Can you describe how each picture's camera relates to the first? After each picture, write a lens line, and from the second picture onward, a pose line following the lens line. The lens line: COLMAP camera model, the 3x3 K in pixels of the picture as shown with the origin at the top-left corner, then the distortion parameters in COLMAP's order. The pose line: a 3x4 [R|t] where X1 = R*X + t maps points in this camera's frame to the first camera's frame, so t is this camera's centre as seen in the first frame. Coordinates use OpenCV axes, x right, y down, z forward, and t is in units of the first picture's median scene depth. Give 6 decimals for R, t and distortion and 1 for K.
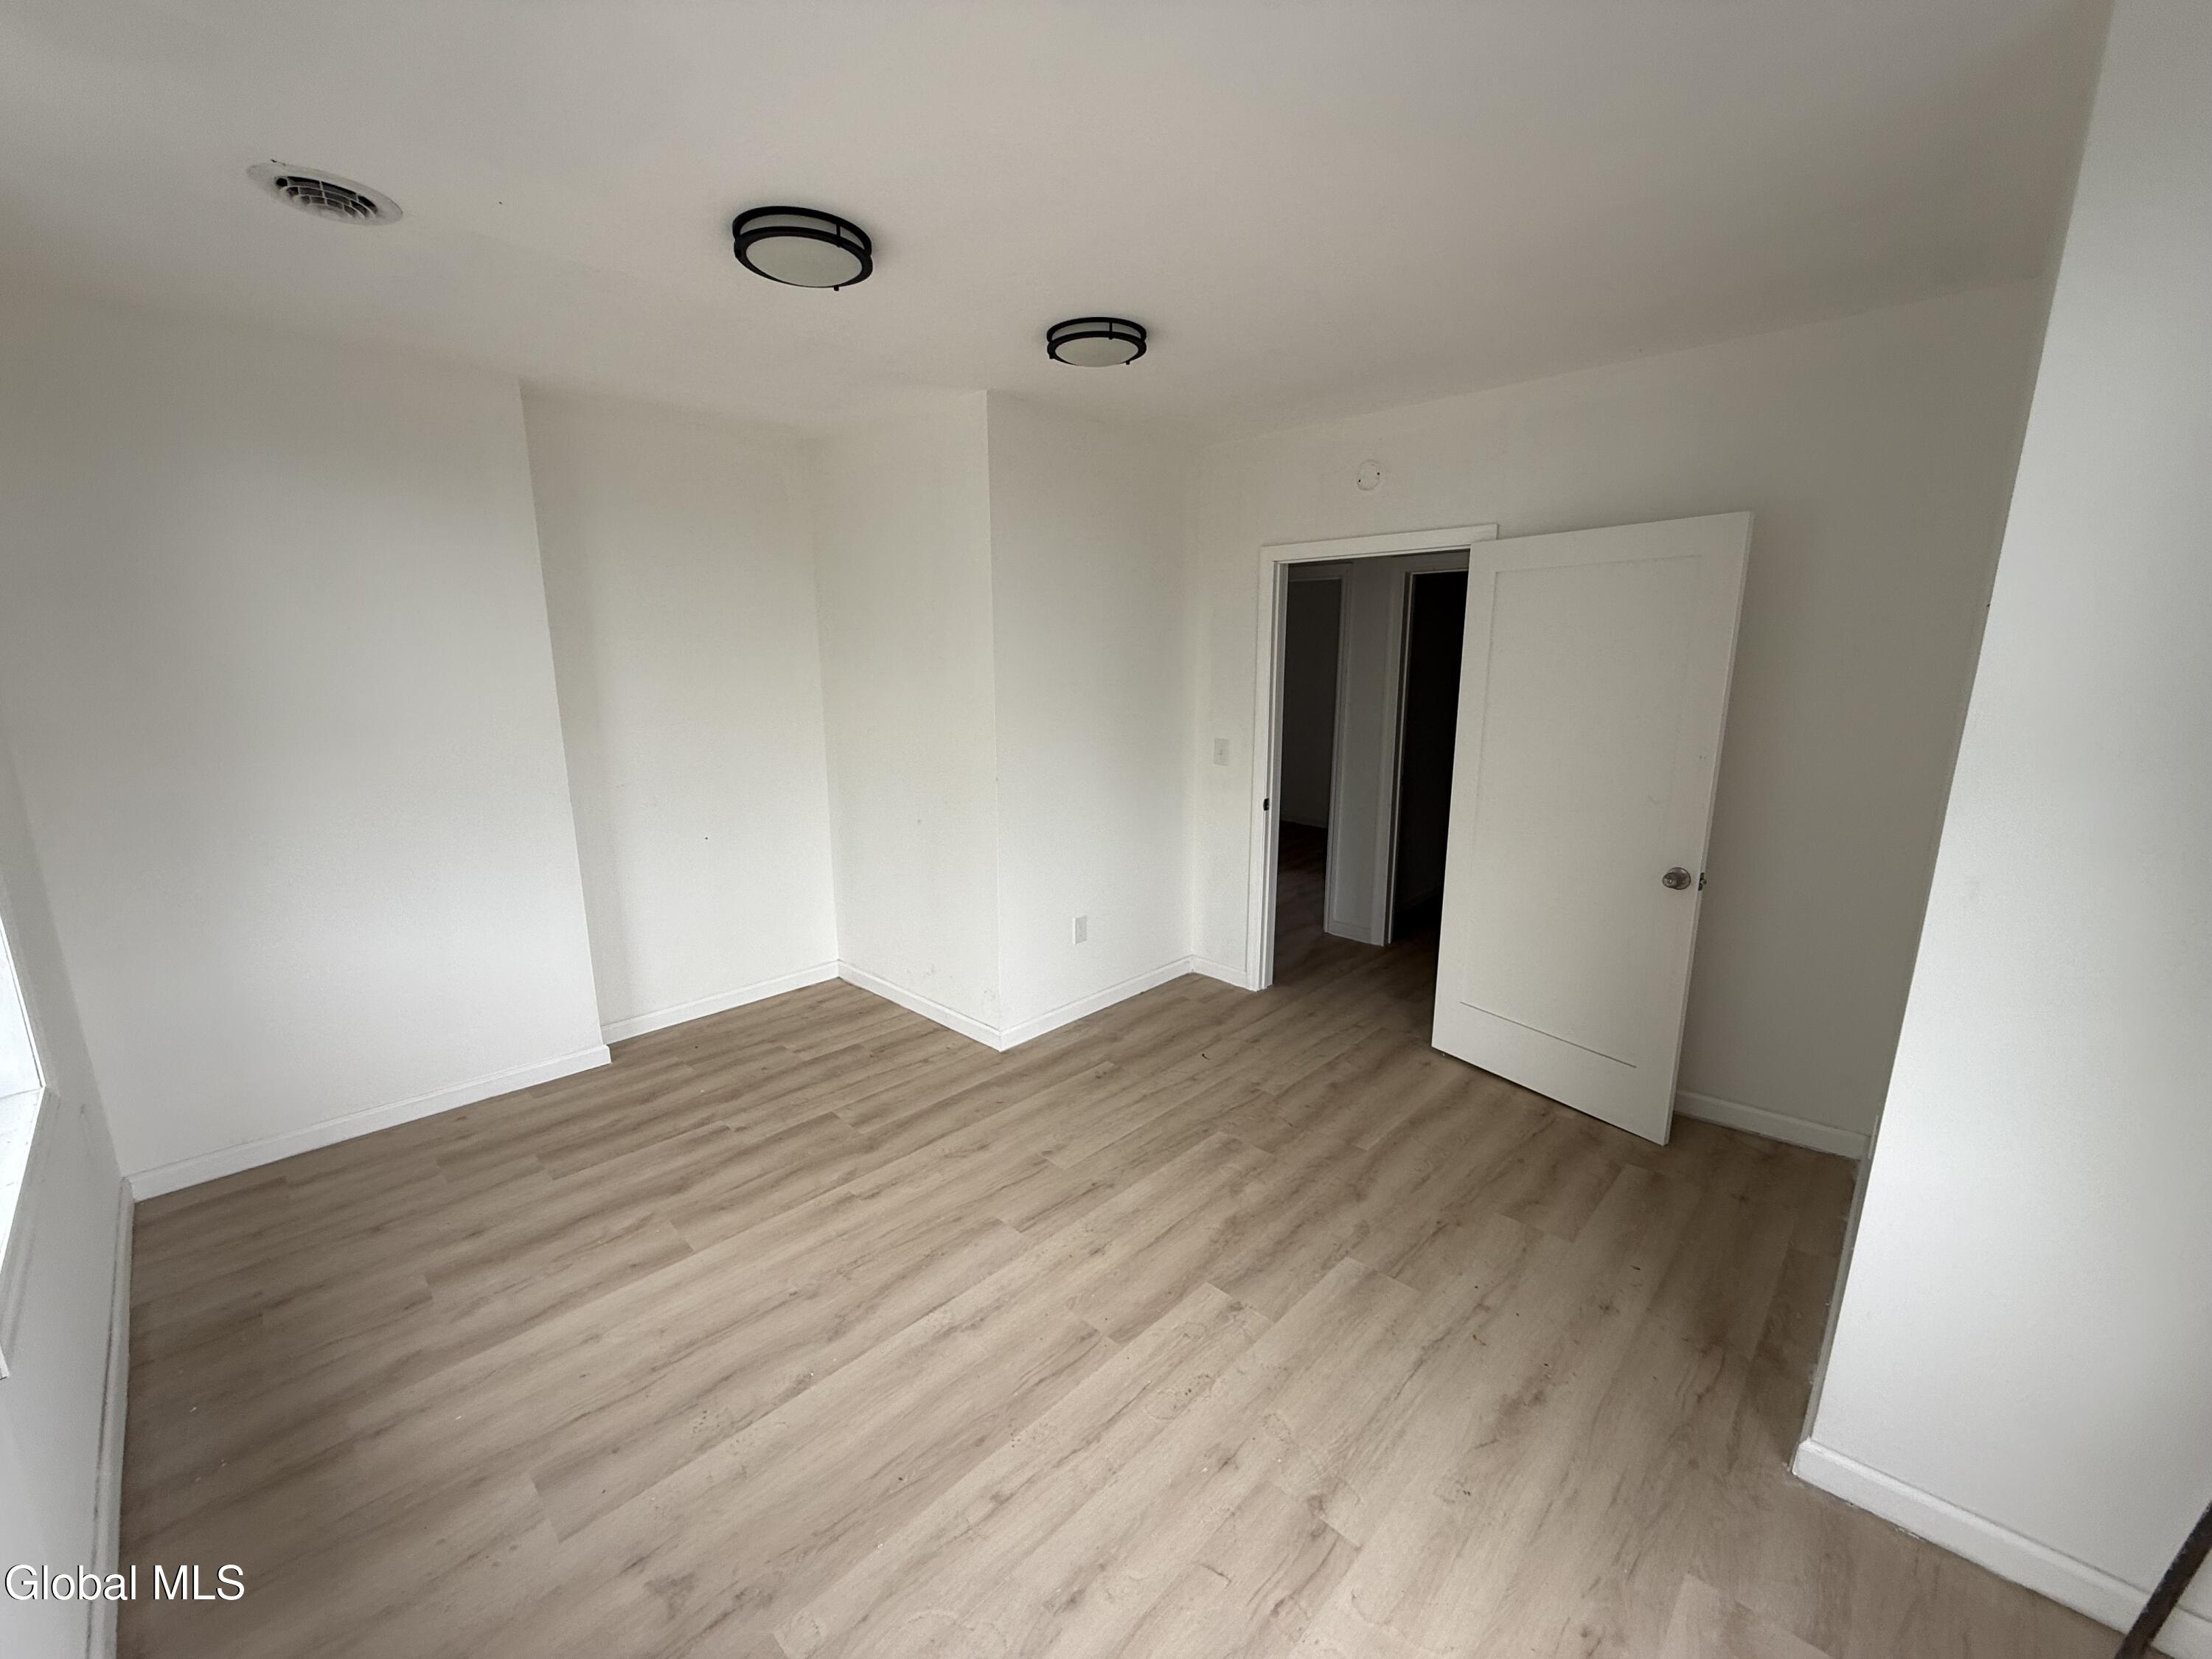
lens RADIAL K [[887.4, 0, 1102.0], [0, 887.4, 832.0], [0, 0, 1]] dist [0.007674, 0.000189]
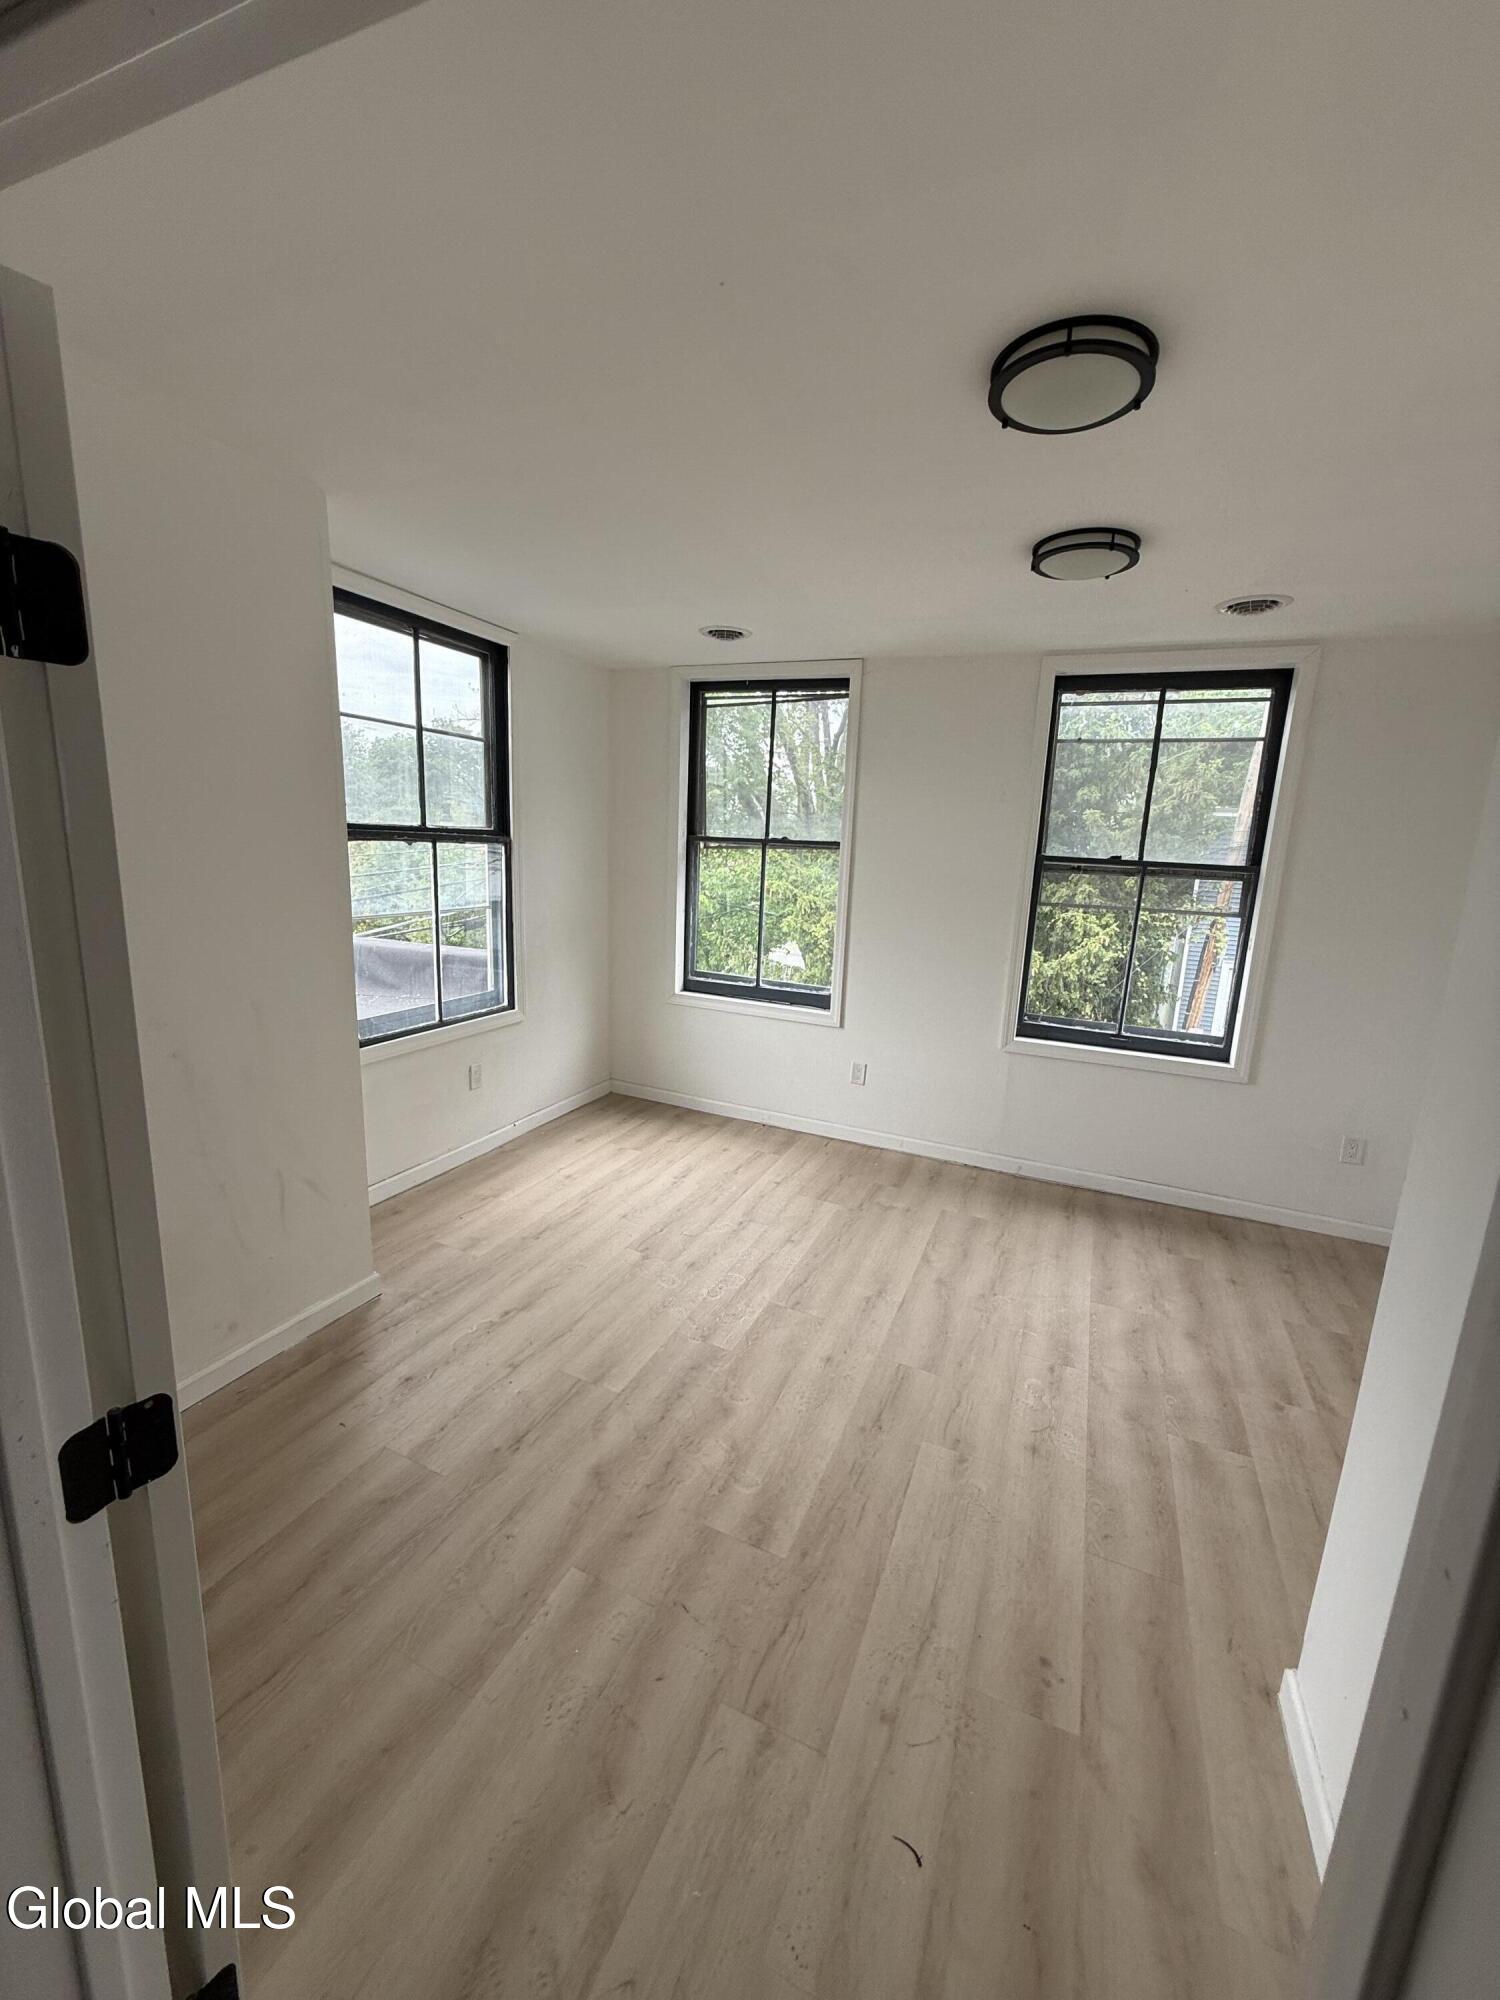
lens RADIAL K [[802.3, 0, 746.4], [0, 802.3, 1010.5], [0, 0, 1]] dist [0.007674, 0.000189]
pose [[-0.936878, 0.031309, -0.348251, 0.434388], [-0.114070, 0.914123, 0.389060, -0.338742], [0.330526, 0.404227, -0.852850, 1.620325]]
